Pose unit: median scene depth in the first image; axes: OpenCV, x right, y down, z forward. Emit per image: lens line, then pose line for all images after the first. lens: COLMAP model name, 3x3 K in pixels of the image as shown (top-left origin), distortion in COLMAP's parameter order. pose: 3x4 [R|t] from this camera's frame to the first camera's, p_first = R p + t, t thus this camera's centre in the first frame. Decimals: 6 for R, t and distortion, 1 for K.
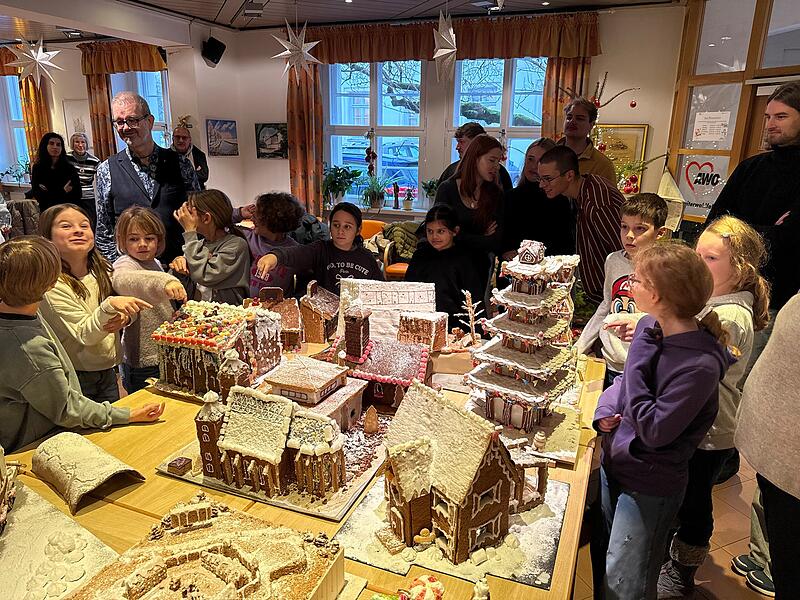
lens RADIAL K [[565.6, 0, 405.1], [0, 565.6, 293.7], [0, 0, 1]] dist [0.109111, -0.167037]
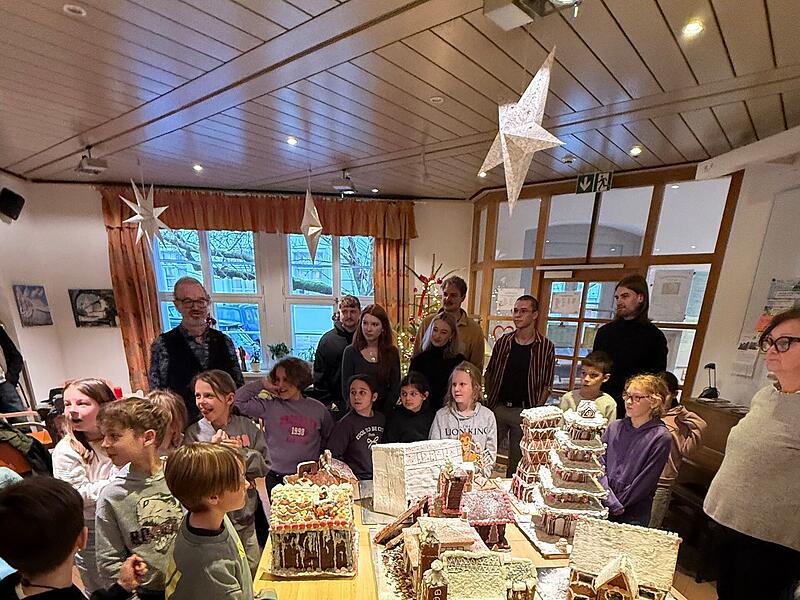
lens RADIAL K [[480.2, 0, 399.8], [0, 480.2, 483.8], [0, 0, 1]] dist [-0.000592, 0.000427]
pose [[0.882560, -0.167082, 0.439513, -0.559139], [0.119362, 0.983728, 0.134283, -0.082884], [-0.454798, -0.066051, 0.888142, 0.132741]]
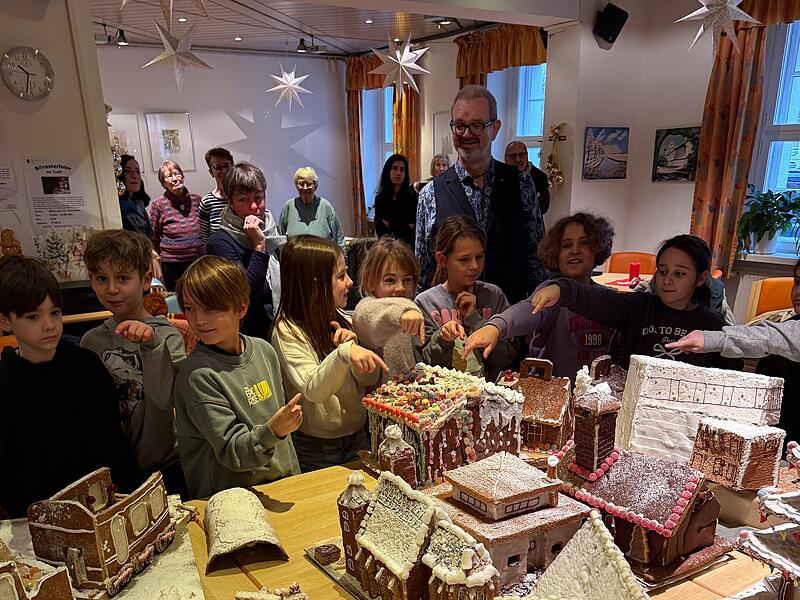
lens RADIAL K [[753.3, 0, 403.6], [0, 753.3, 477.3], [0, 0, 1]] dist [0.081771, -0.101712]
pose [[0.821471, 0.189971, -0.537677, 0.192608], [-0.120338, 0.979395, 0.162182, 0.000930], [0.557408, -0.068525, 0.827406, 0.121596]]
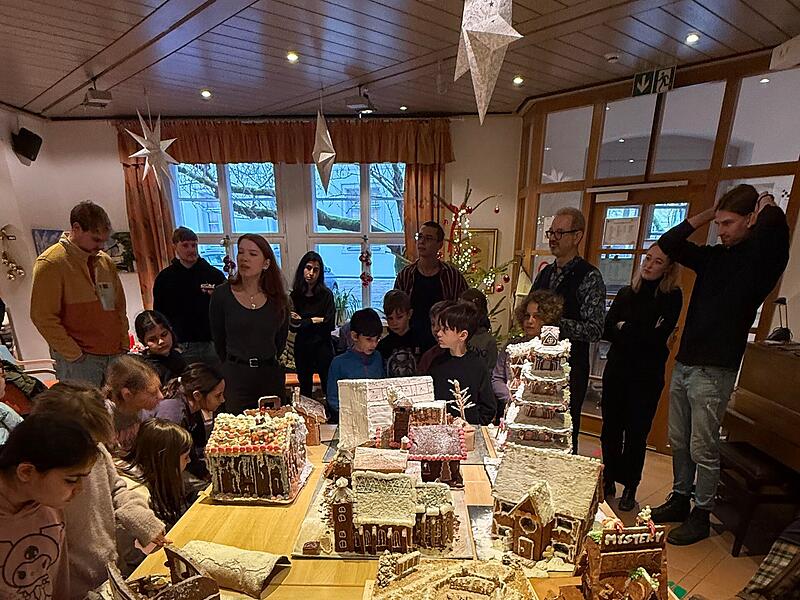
lens RADIAL K [[560.2, 0, 399.0], [0, 560.2, 482.9], [0, 0, 1]] dist [0.002657, -0.001798]
pose [[0.940123, -0.151387, 0.305370, -0.400908], [0.108593, 0.982296, 0.152653, 0.015309], [-0.323073, -0.110352, 0.939918, -0.062647]]
